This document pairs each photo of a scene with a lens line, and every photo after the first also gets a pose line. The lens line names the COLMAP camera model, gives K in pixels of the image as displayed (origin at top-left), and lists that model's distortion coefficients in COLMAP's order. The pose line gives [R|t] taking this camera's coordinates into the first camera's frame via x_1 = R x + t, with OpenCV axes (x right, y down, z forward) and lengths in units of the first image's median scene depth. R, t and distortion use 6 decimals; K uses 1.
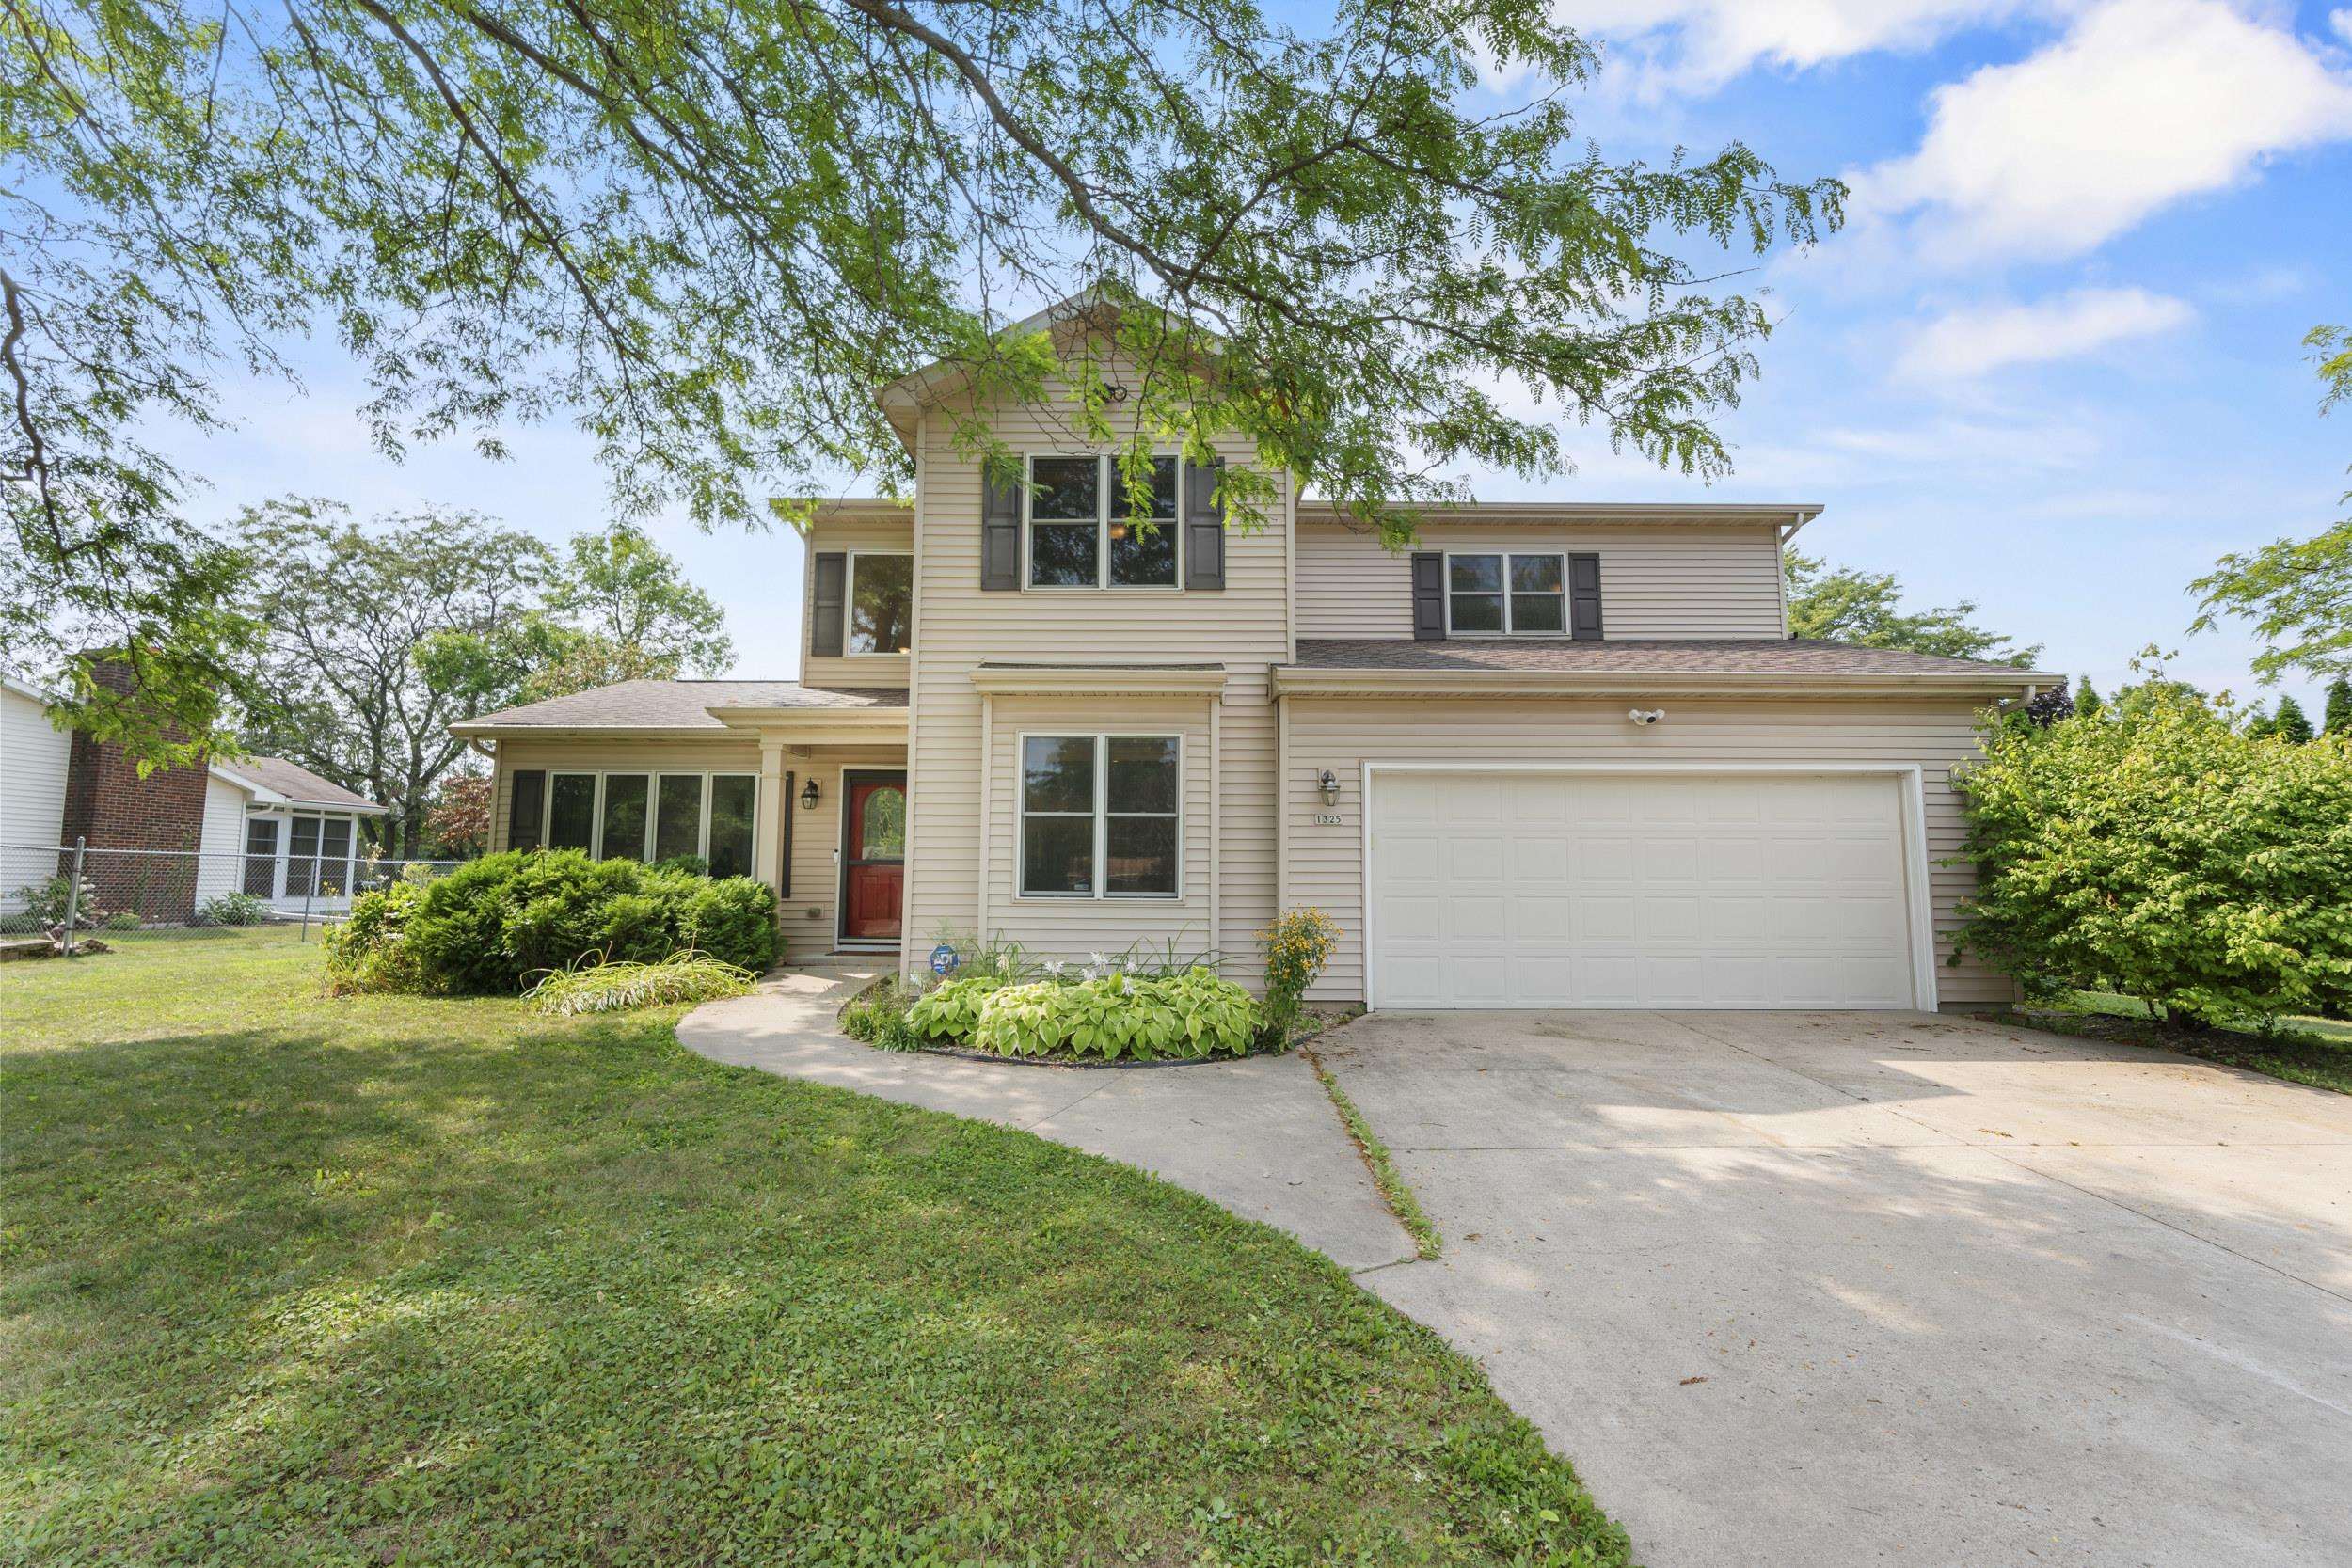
lens RADIAL K [[1065.0, 0, 1098.1], [0, 1065.0, 869.7], [0, 0, 1]] dist [-0.012651, 0.004096]
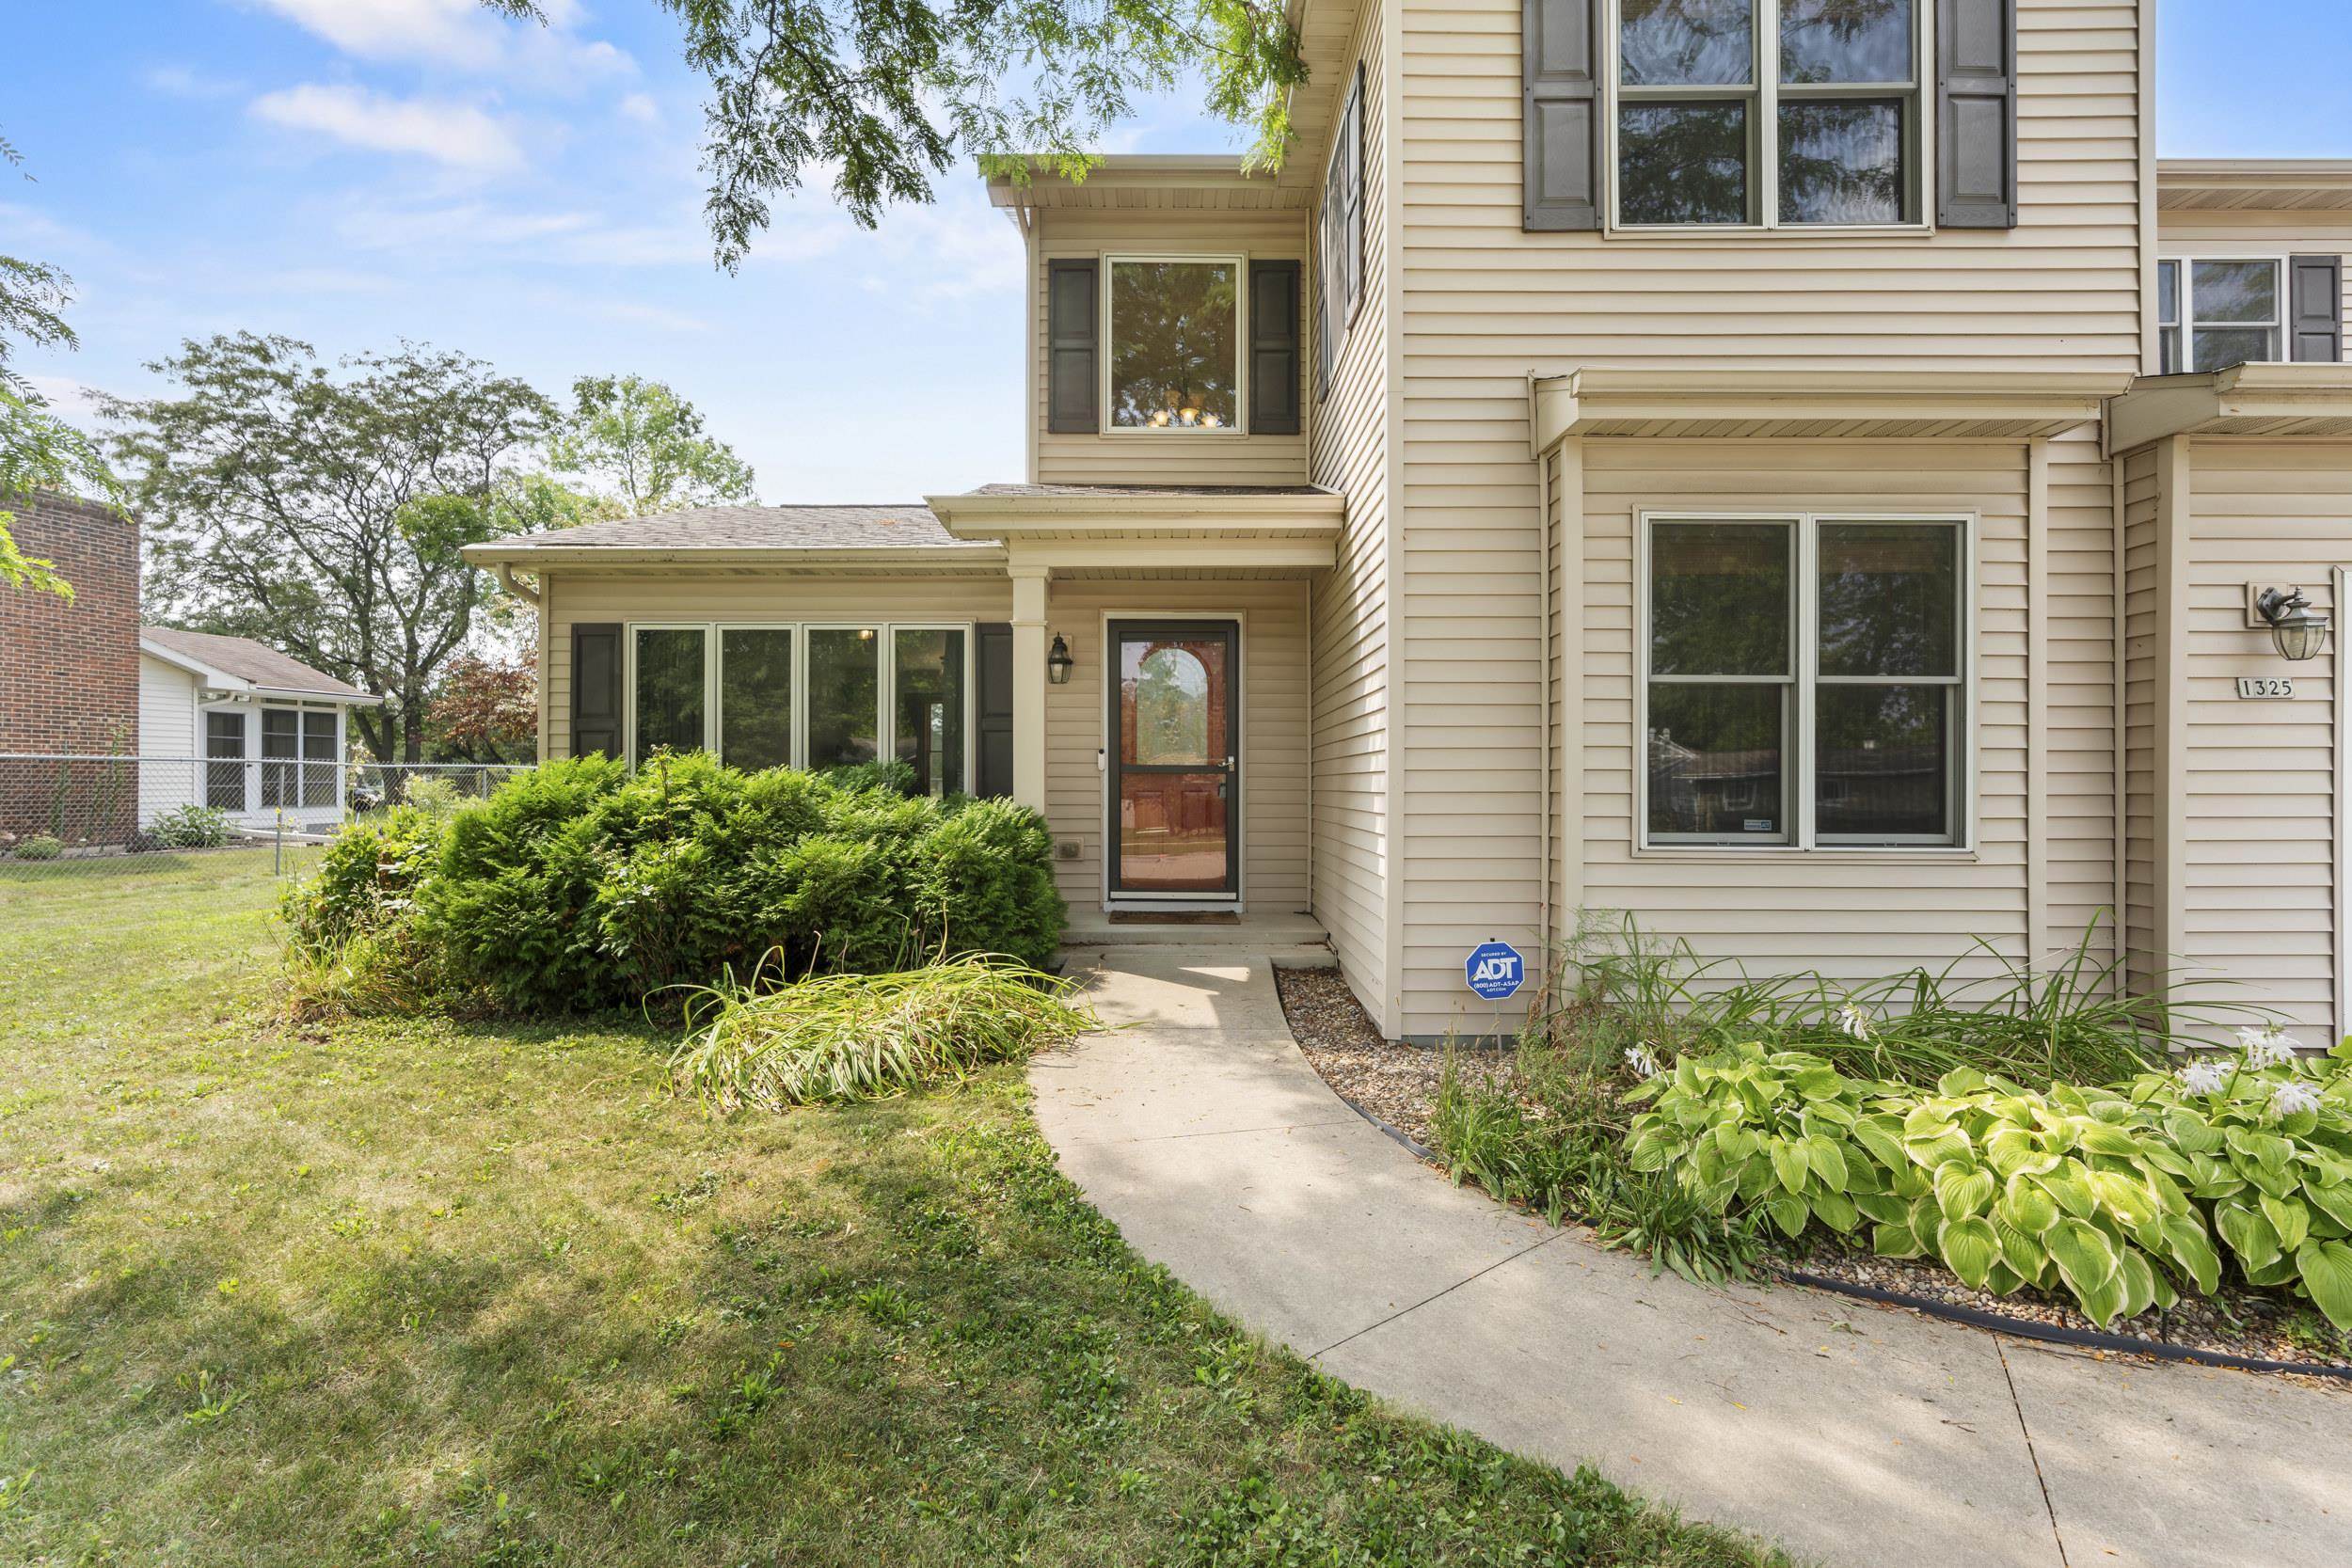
lens RADIAL K [[1065.0, 0, 1120.8], [0, 1065.0, 874.0], [0, 0, 1]] dist [-0.012651, 0.004096]
pose [[0.999932, -0.005905, 0.010099, -0.269080], [0.004830, 0.994636, 0.103324, -0.011559], [-0.010655, -0.103268, 0.994596, 0.413946]]
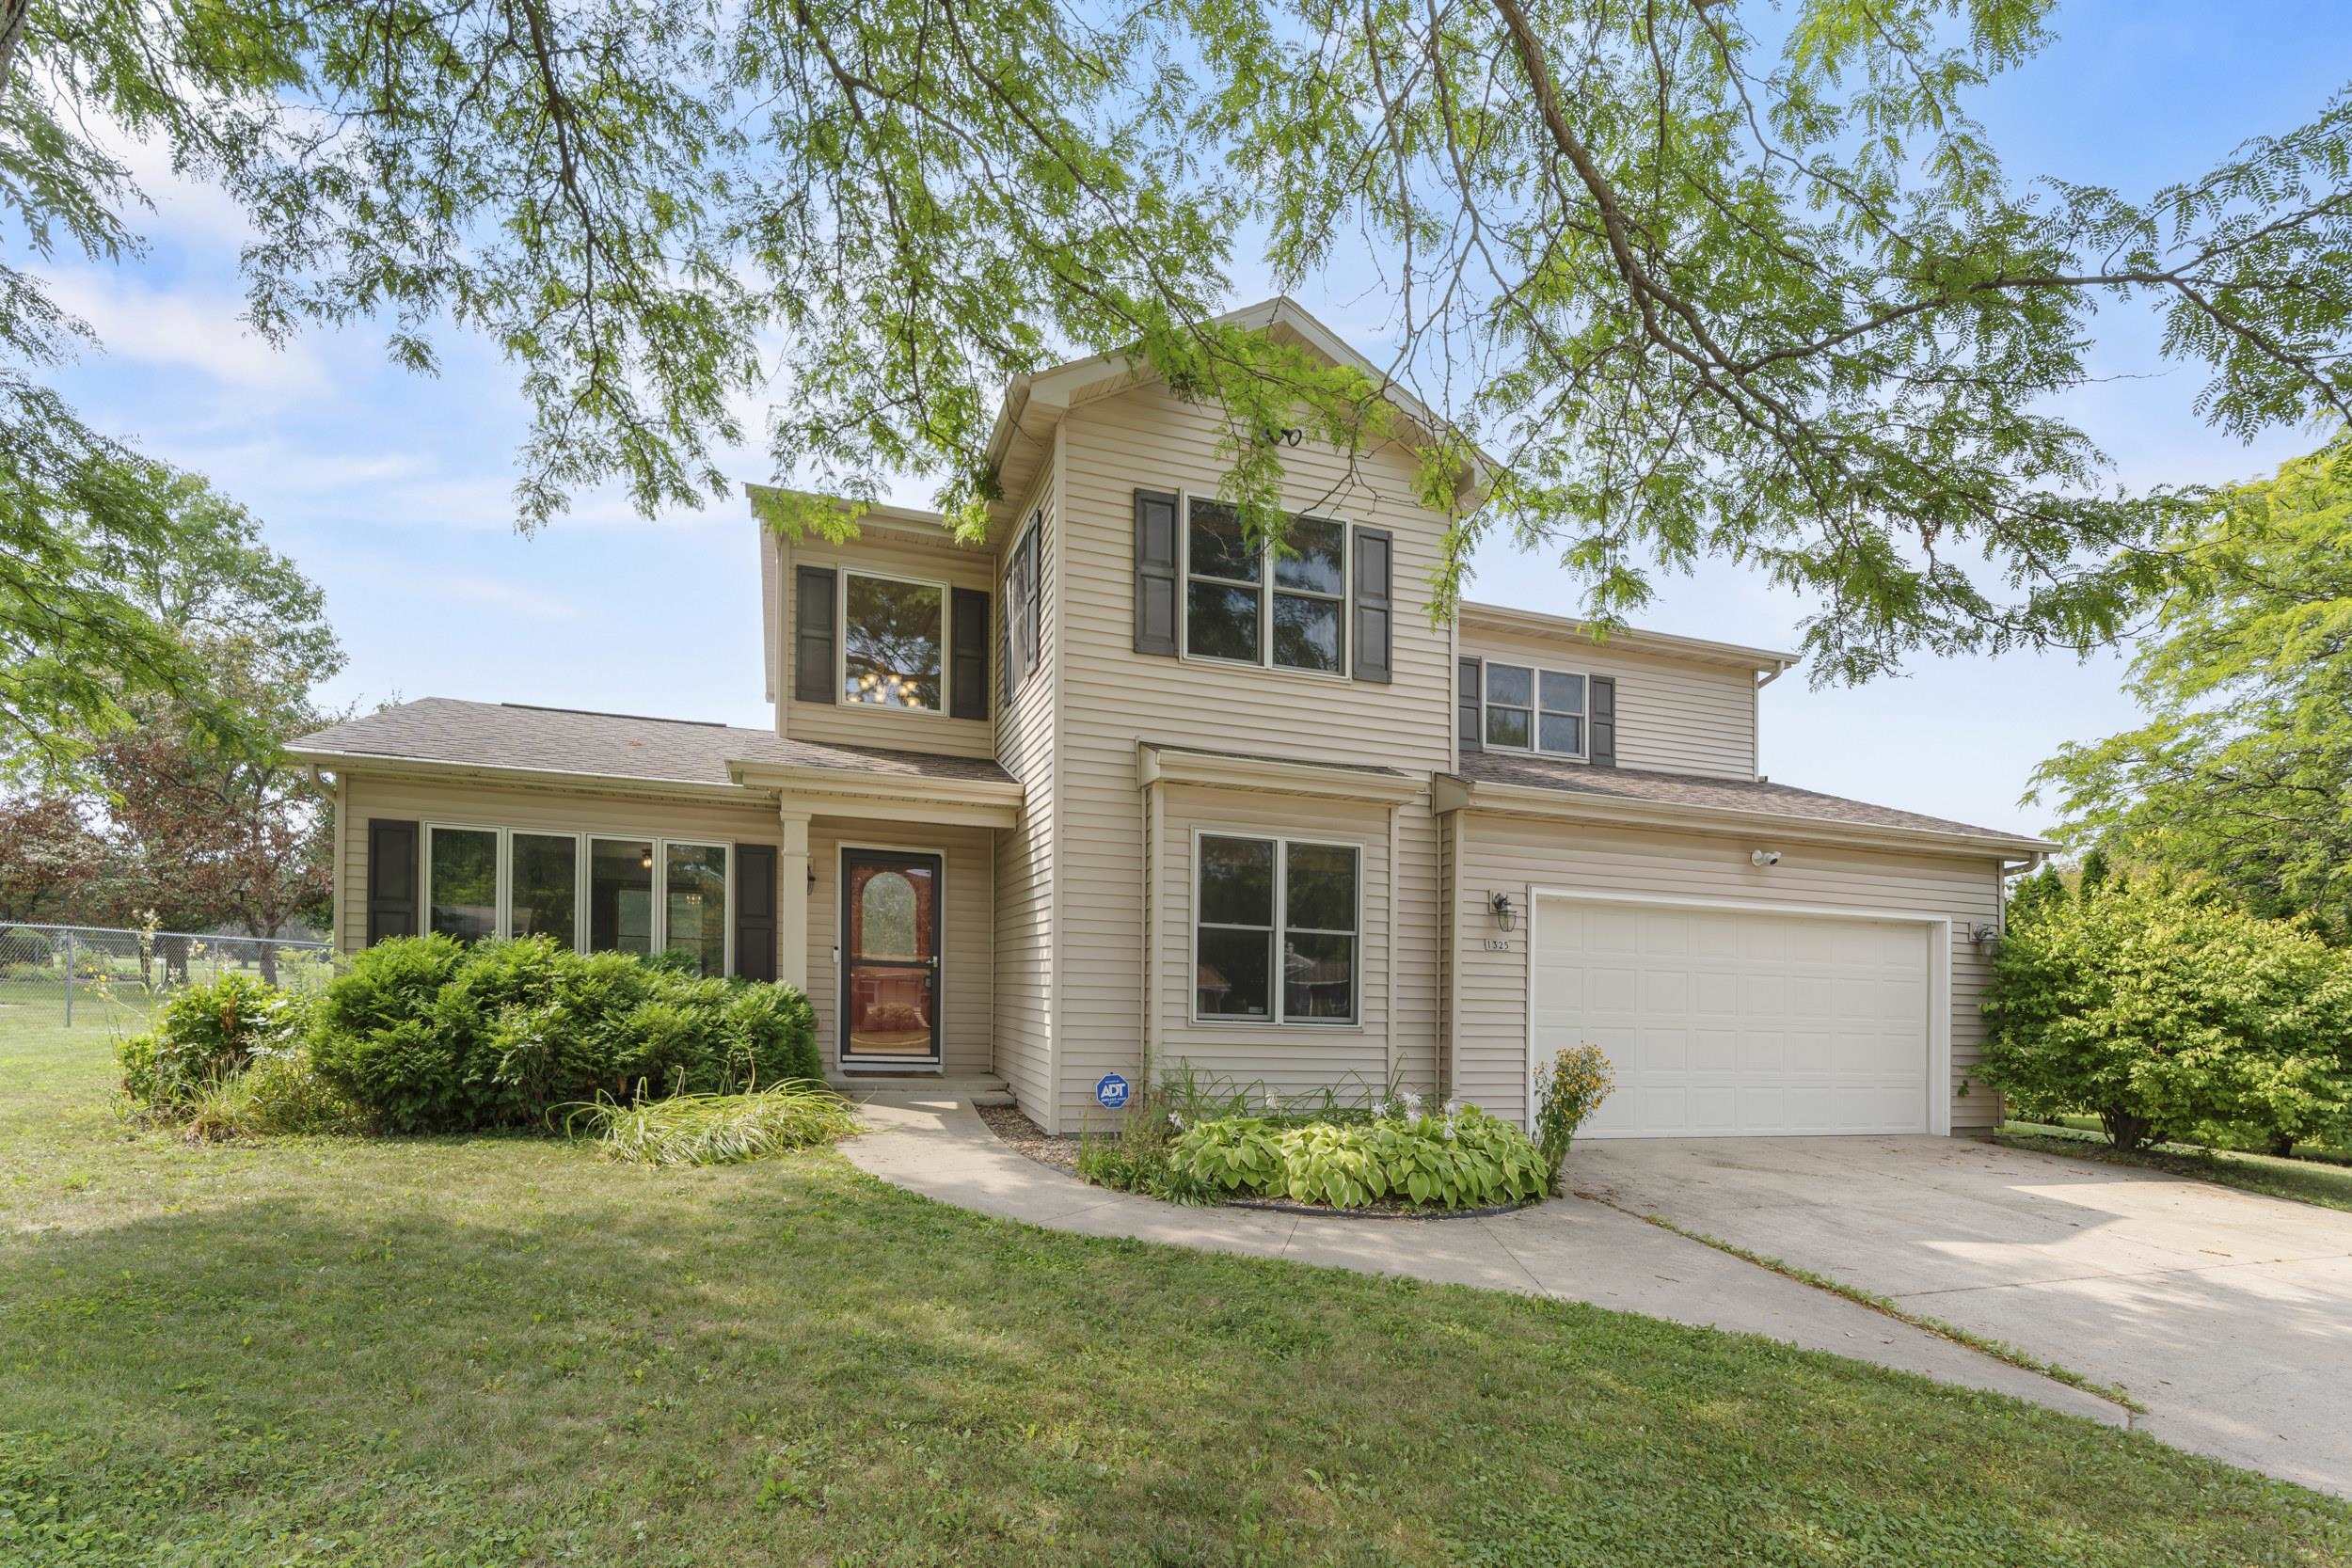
lens RADIAL K [[1156.8, 0, 1112.1], [0, 1156.8, 1070.0], [0, 0, 1]] dist [-0.005331, 0.000297]
pose [[0.948046, 0.004508, 0.318101, -0.364662], [-0.035728, 0.995083, 0.092379, -0.015585], [-0.316121, -0.098944, 0.943545, 0.095484]]
